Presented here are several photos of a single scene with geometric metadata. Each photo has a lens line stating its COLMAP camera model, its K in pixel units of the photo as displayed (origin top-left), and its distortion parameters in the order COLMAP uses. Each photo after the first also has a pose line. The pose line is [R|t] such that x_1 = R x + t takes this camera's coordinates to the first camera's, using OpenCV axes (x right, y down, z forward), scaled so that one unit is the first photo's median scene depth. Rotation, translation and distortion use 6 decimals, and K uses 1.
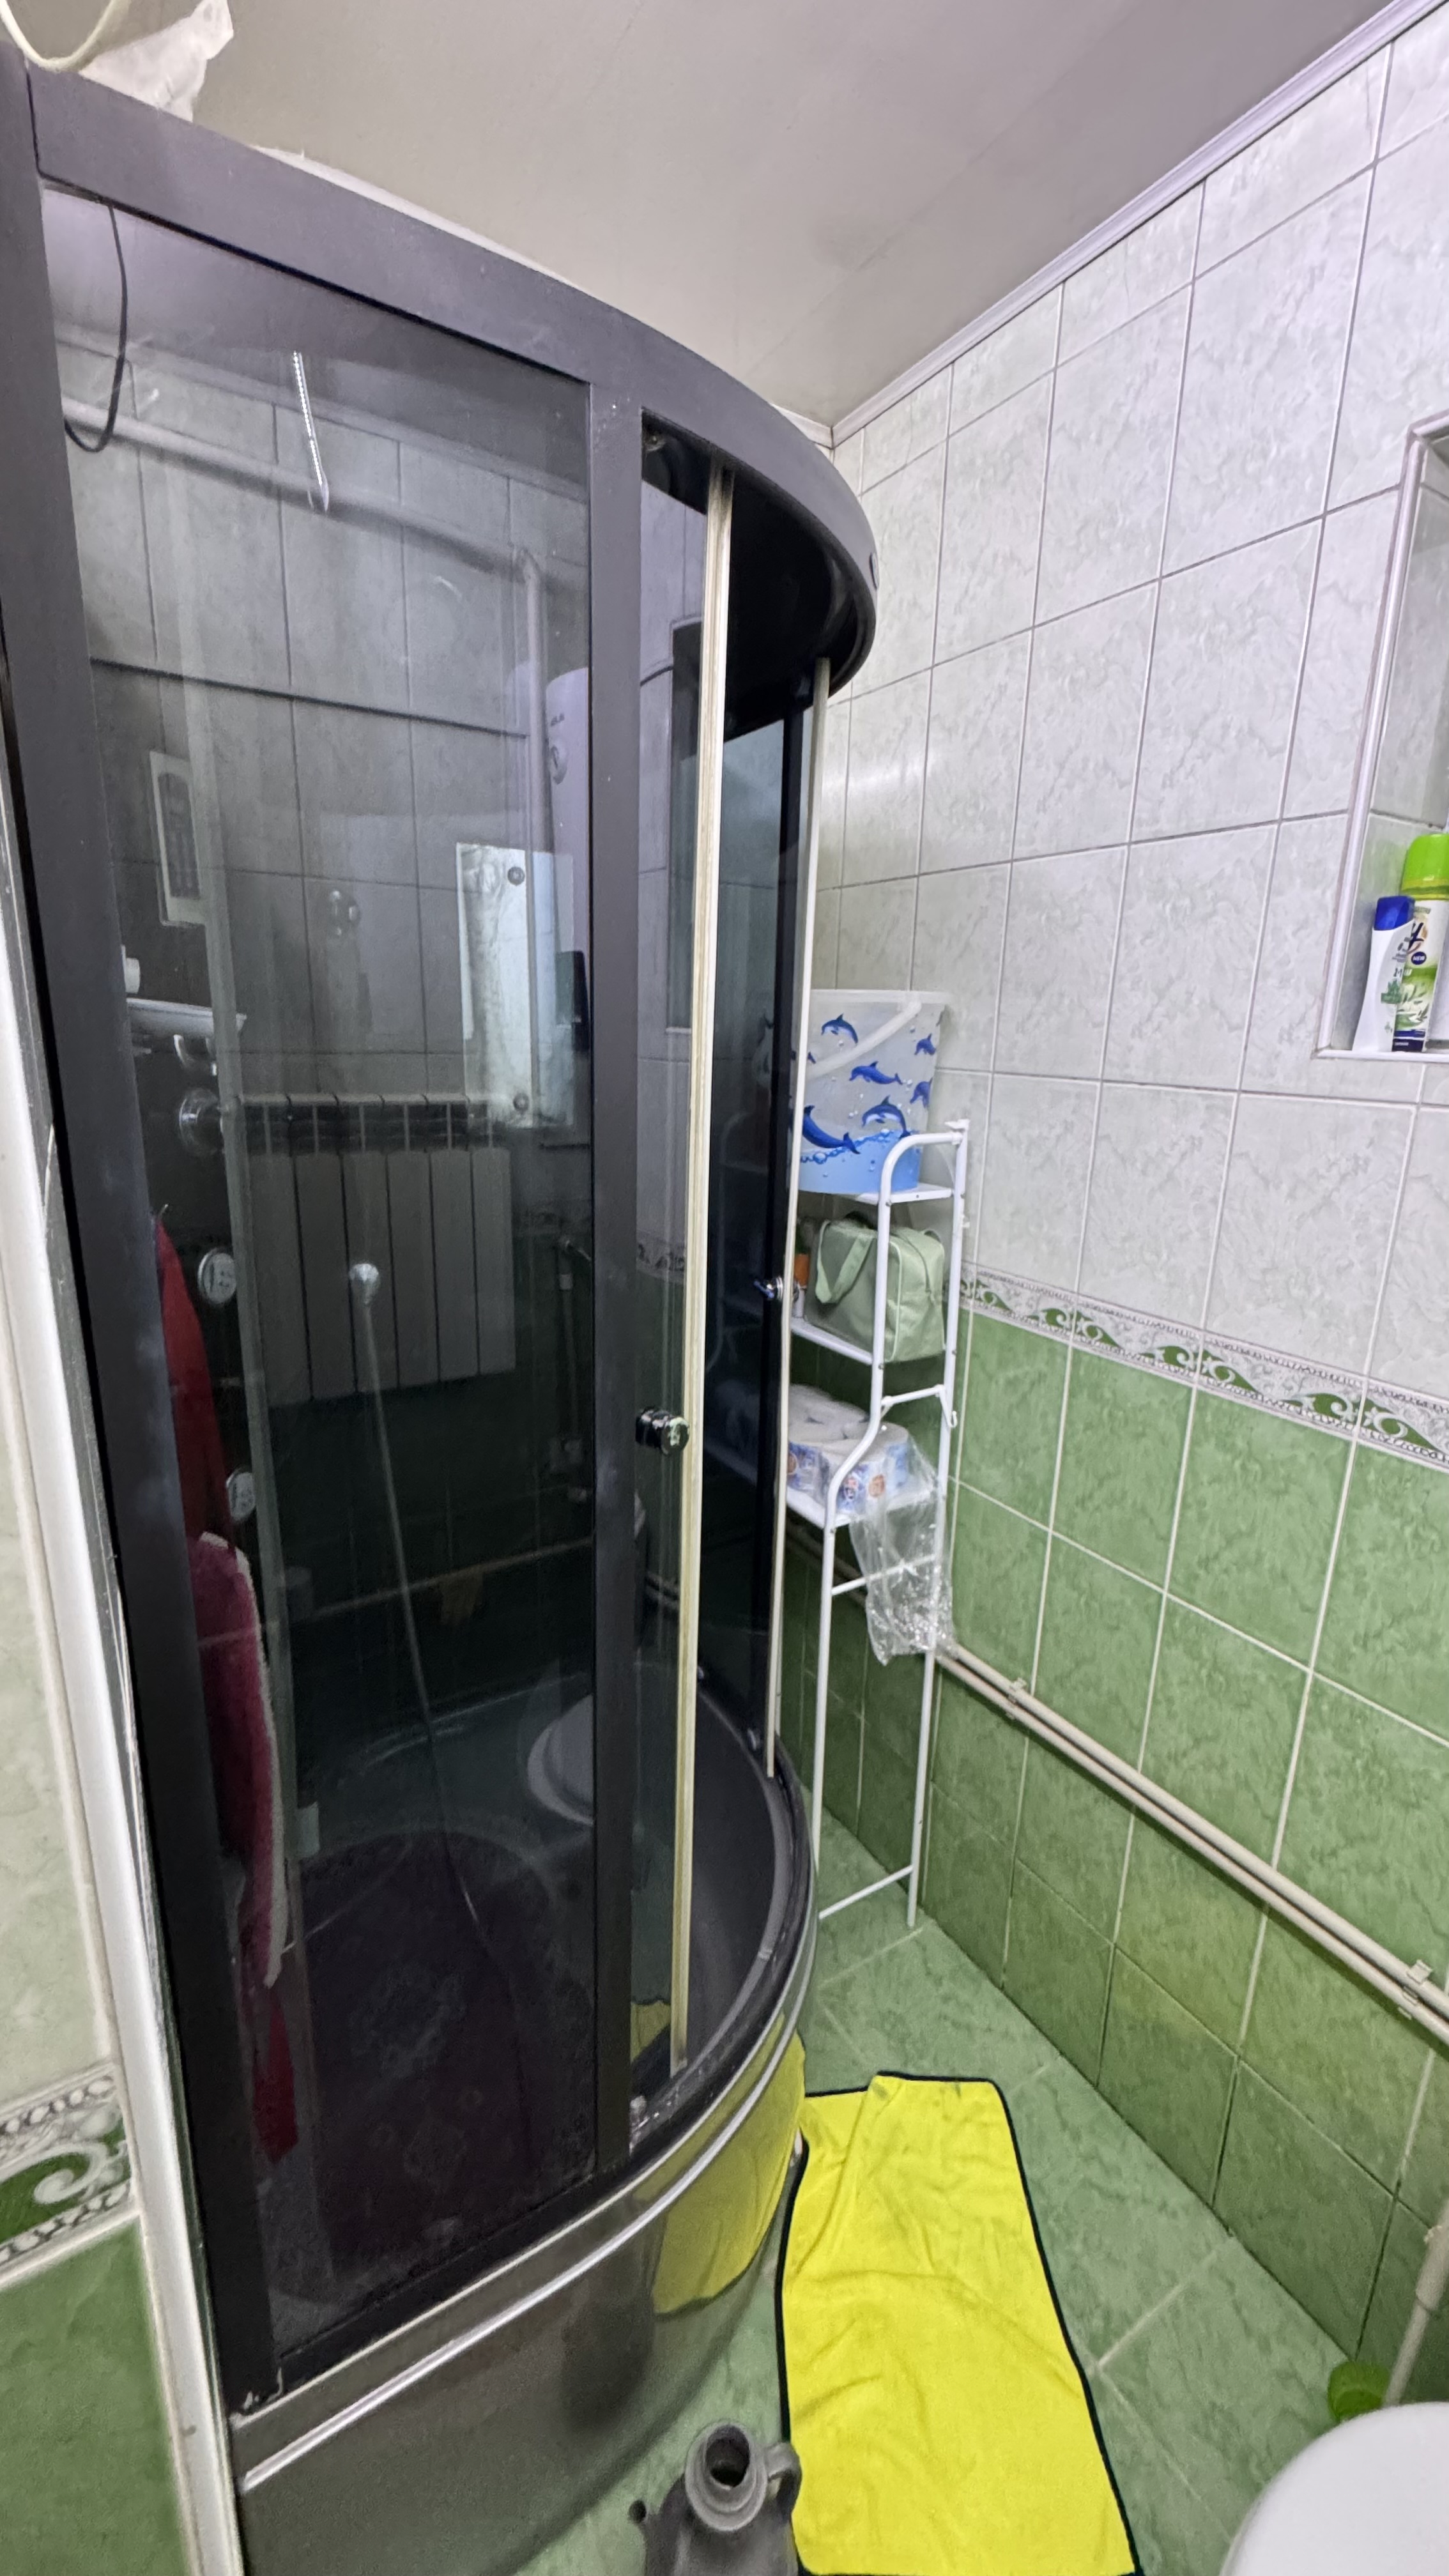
lens RADIAL K [[1027.5, 0, 724.5], [0, 1027.5, 1288.0], [0, 0, 1]] dist [-0.000934, 0.000316]
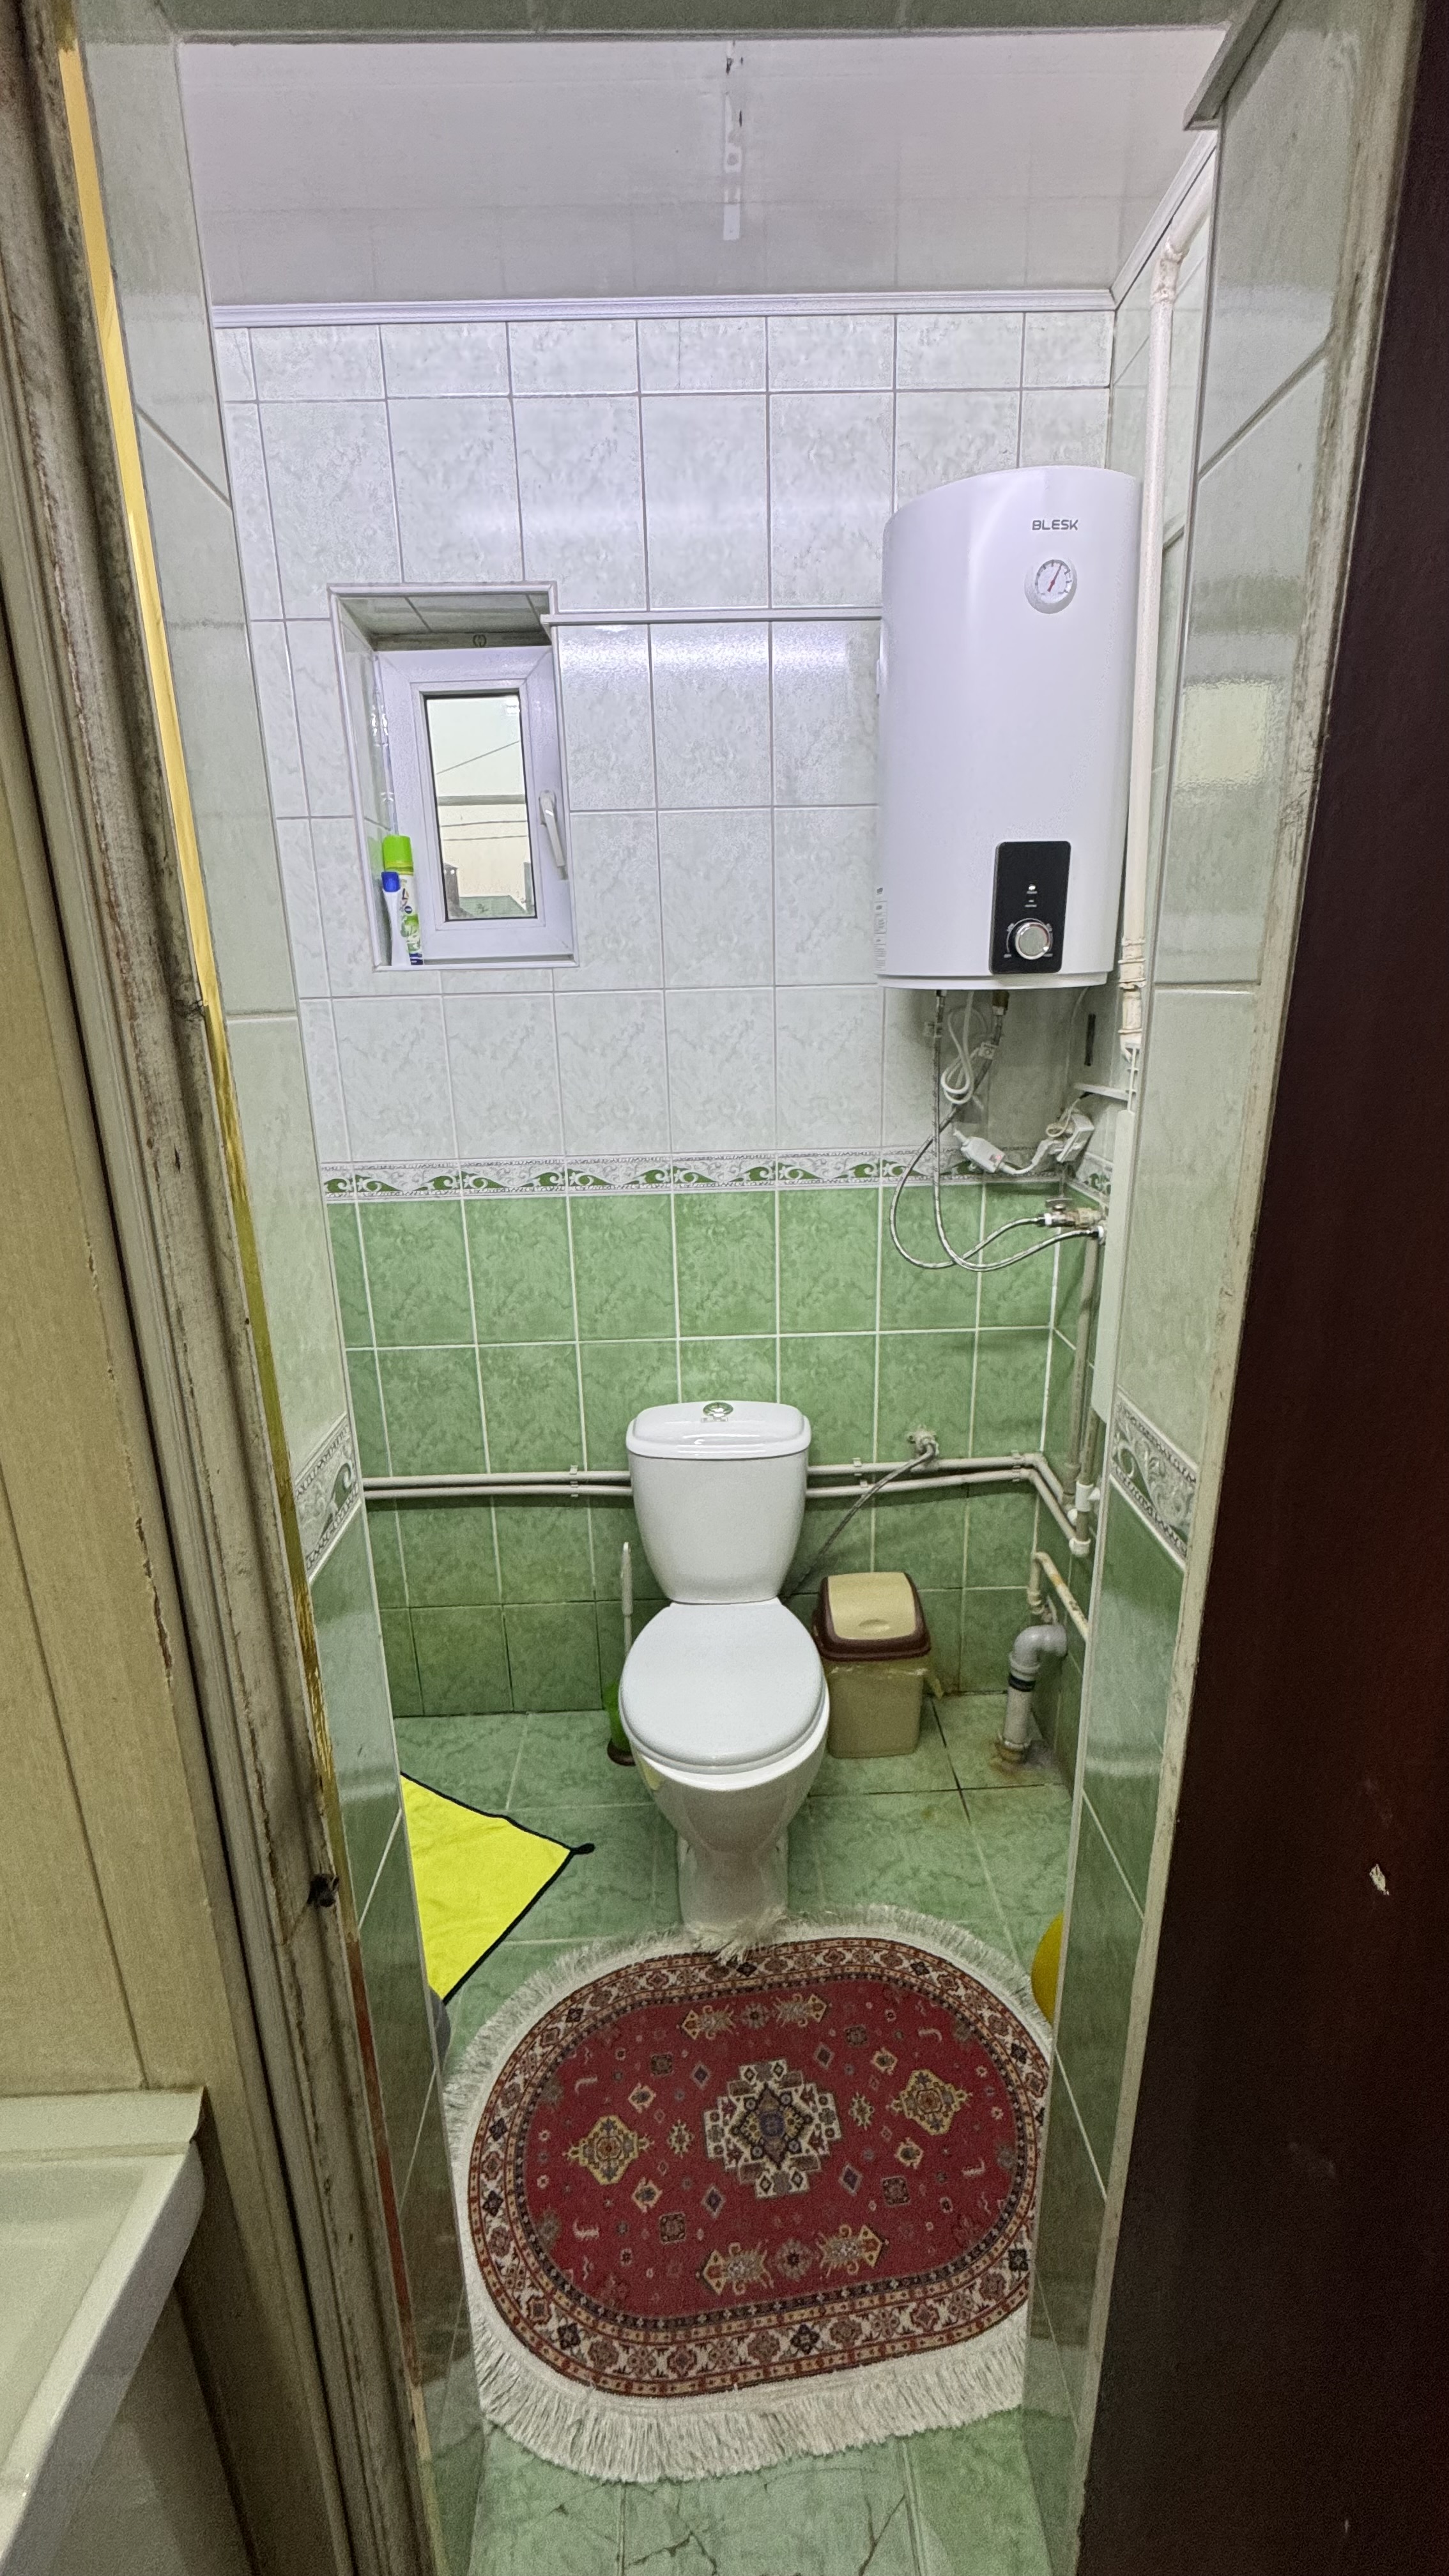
lens RADIAL K [[1027.5, 0, 724.5], [0, 1027.5, 1288.0], [0, 0, 1]] dist [-0.000934, 0.000316]
pose [[0.501522, -0.284898, 0.816890, -0.594770], [0.251425, 0.951467, 0.177472, 0.097165], [-0.827805, 0.116381, 0.548812, -0.270720]]
